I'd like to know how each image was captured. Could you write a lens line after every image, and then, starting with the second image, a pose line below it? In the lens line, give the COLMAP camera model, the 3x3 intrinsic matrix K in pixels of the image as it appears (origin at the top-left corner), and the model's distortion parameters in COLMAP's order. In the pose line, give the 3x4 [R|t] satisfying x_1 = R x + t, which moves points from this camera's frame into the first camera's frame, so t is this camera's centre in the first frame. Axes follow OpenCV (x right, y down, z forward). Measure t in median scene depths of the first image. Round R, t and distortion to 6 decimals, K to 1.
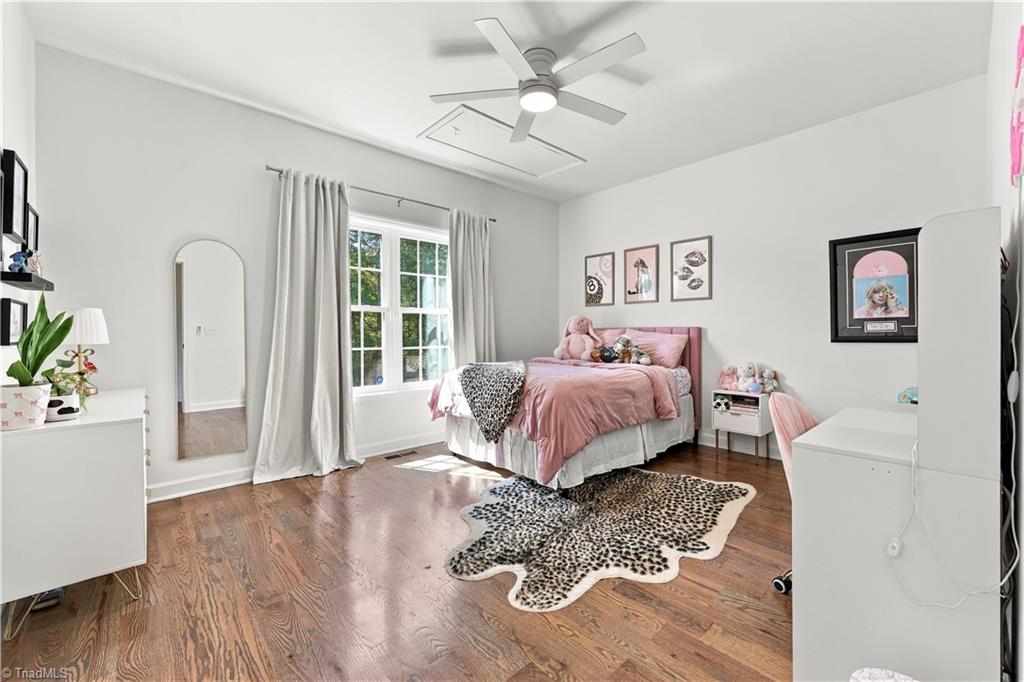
lens RADIAL K [[415.5, 0, 515.2], [0, 415.5, 333.2], [0, 0, 1]] dist [0.000728, -0.000002]
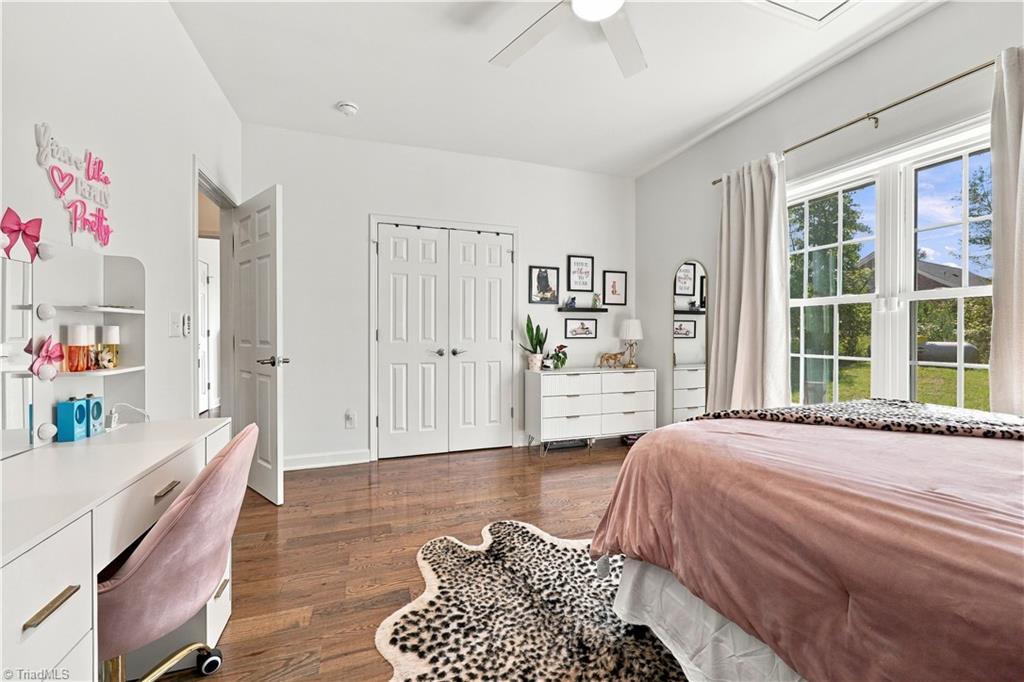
lens RADIAL K [[415.5, 0, 515.2], [0, 415.5, 333.2], [0, 0, 1]] dist [0.000728, -0.000002]
pose [[-0.390209, 0.008720, -0.920685, 0.949899], [-0.002936, 0.999938, 0.010715, -0.017269], [0.920722, 0.006884, -0.390160, 1.458861]]
